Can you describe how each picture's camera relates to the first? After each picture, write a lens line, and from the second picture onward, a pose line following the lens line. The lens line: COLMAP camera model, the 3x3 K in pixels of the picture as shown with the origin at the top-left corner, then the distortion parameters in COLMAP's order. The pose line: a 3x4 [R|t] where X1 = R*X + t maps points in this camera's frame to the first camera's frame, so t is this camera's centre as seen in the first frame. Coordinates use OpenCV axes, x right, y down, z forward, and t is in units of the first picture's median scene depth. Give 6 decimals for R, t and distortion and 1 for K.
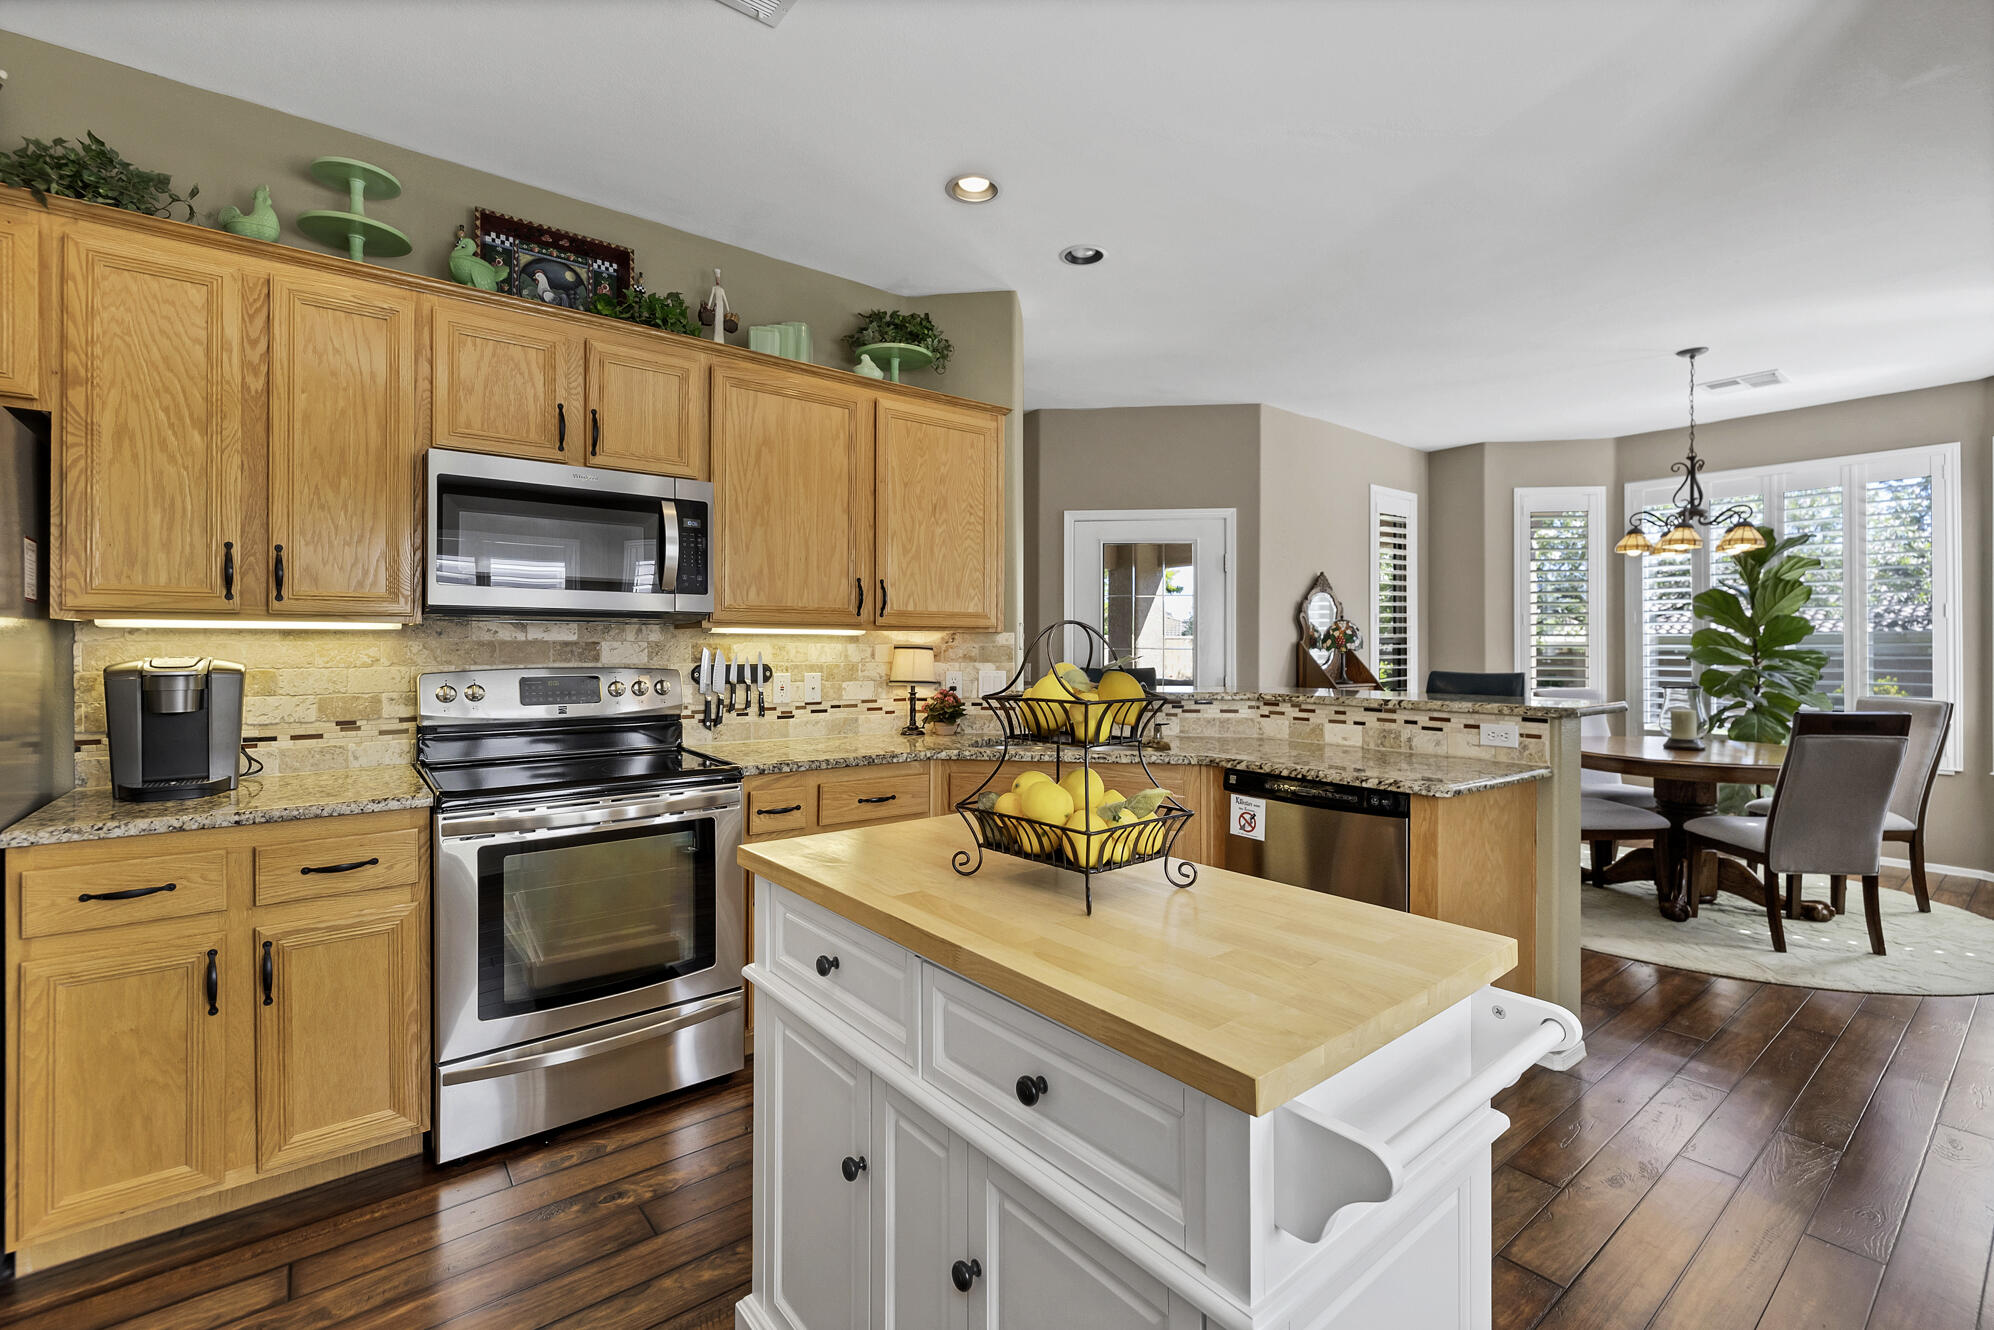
lens RADIAL K [[864.9, 0, 1003.4], [0, 864.9, 646.1], [0, 0, 1]] dist [-0.000407, -0.000993]
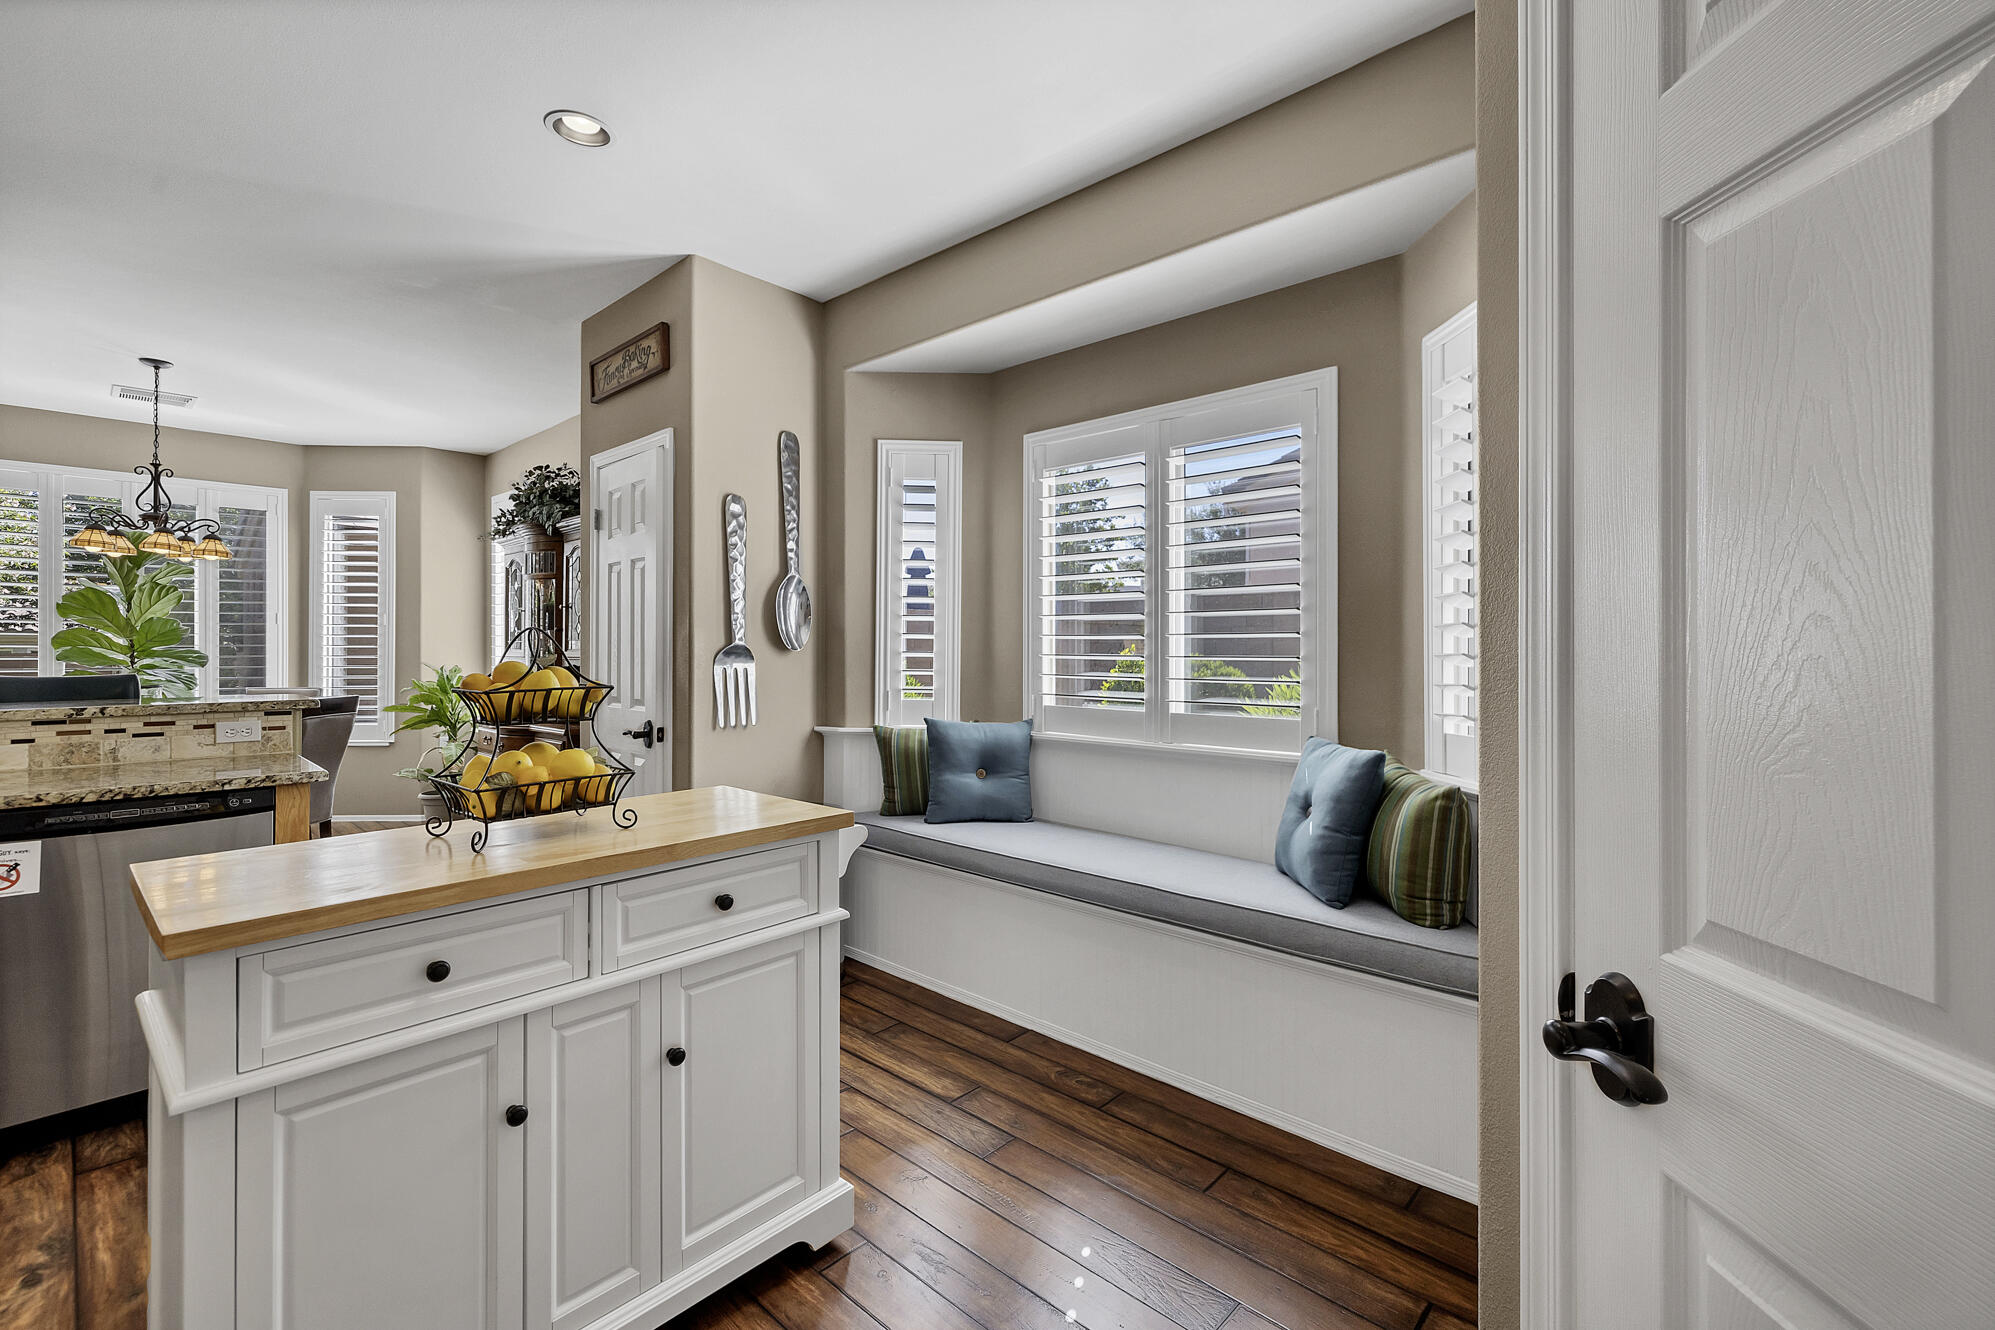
lens RADIAL K [[865.4, 0, 1003.9], [0, 865.4, 646.1], [0, 0, 1]] dist [-0.000407, -0.000993]
pose [[-0.157147, 0.000845, 0.987575, -0.555857], [-0.001194, 0.999999, -0.001046, -0.000535], [-0.987575, -0.001344, -0.157145, 0.225129]]
